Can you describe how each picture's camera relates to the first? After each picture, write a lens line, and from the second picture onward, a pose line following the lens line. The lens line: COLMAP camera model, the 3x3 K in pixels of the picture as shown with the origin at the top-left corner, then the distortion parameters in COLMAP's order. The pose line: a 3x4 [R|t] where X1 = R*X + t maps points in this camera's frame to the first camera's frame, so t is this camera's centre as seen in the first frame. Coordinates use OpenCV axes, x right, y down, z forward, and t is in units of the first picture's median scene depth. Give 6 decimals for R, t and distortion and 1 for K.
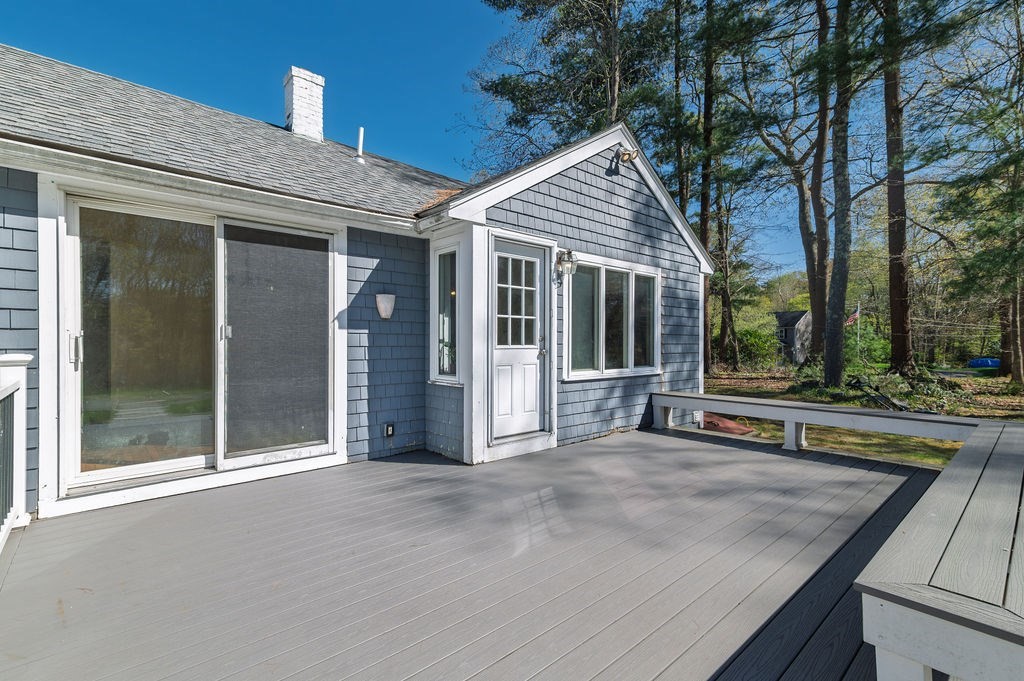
lens RADIAL K [[468.0, 0, 514.1], [0, 468.0, 342.1], [0, 0, 1]] dist [0.018977, 0.000166]
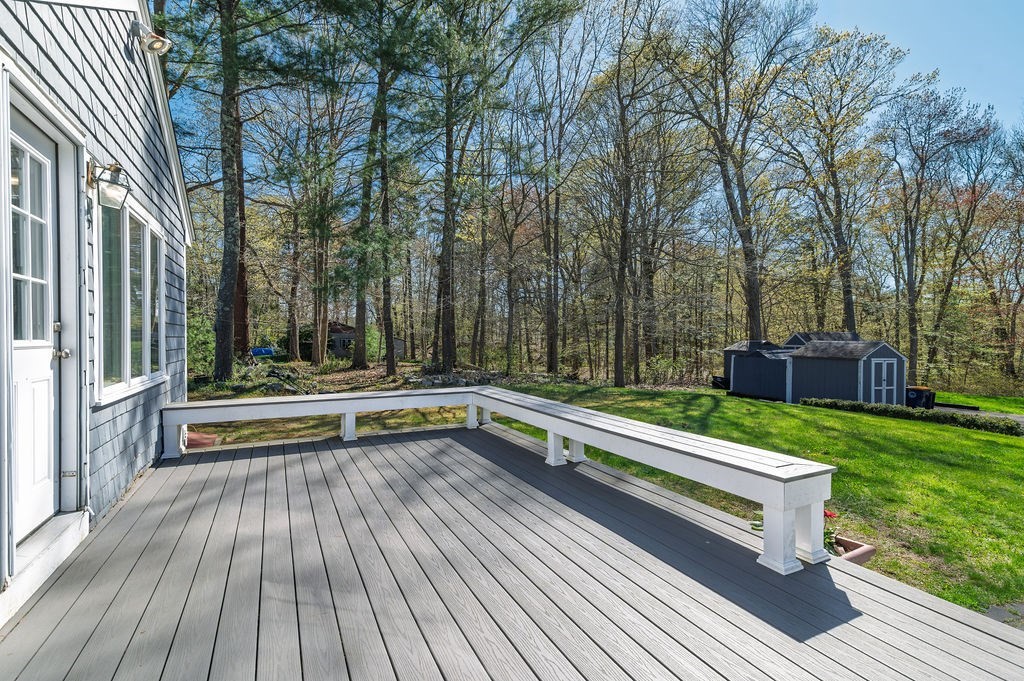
lens RADIAL K [[468.0, 0, 514.4], [0, 468.0, 338.9], [0, 0, 1]] dist [0.018977, 0.000166]
pose [[0.248286, -0.006948, 0.968662, -0.307844], [-0.000652, 0.999973, 0.007340, 0.001837], [-0.968686, -0.002454, 0.248275, 0.410724]]
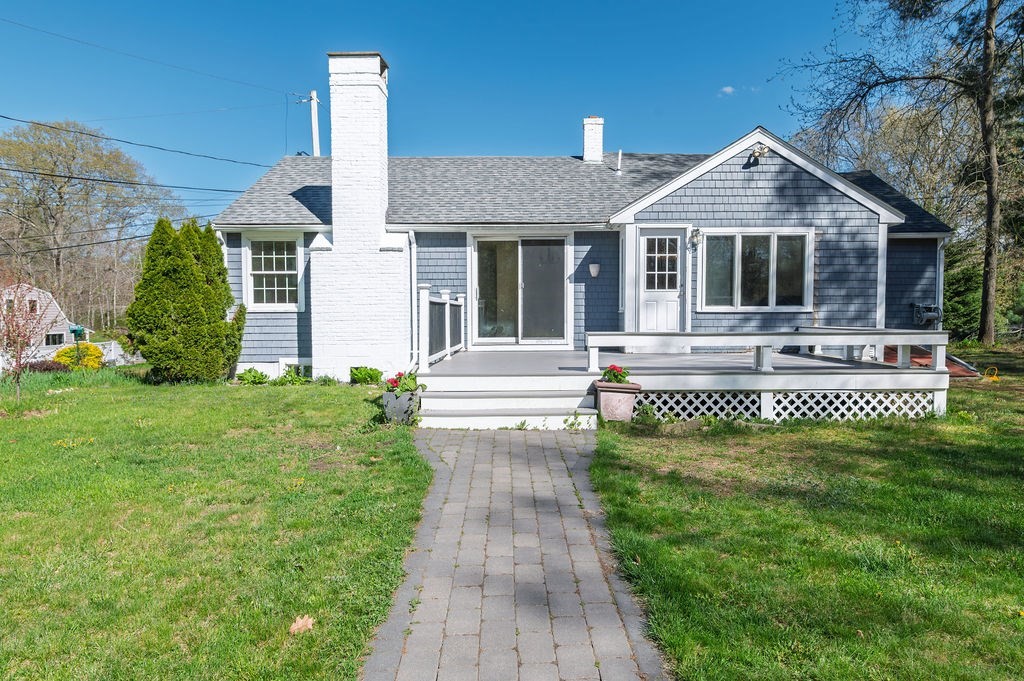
lens RADIAL K [[676.1, 0, 512.4], [0, 676.1, 341.6], [0, 0, 1]] dist [0.002379, -0.000143]
pose [[0.723884, 0.023768, -0.689512, 1.247992], [0.004072, 0.999242, 0.038719, 0.093604], [0.689910, -0.030836, 0.723238, -1.093094]]
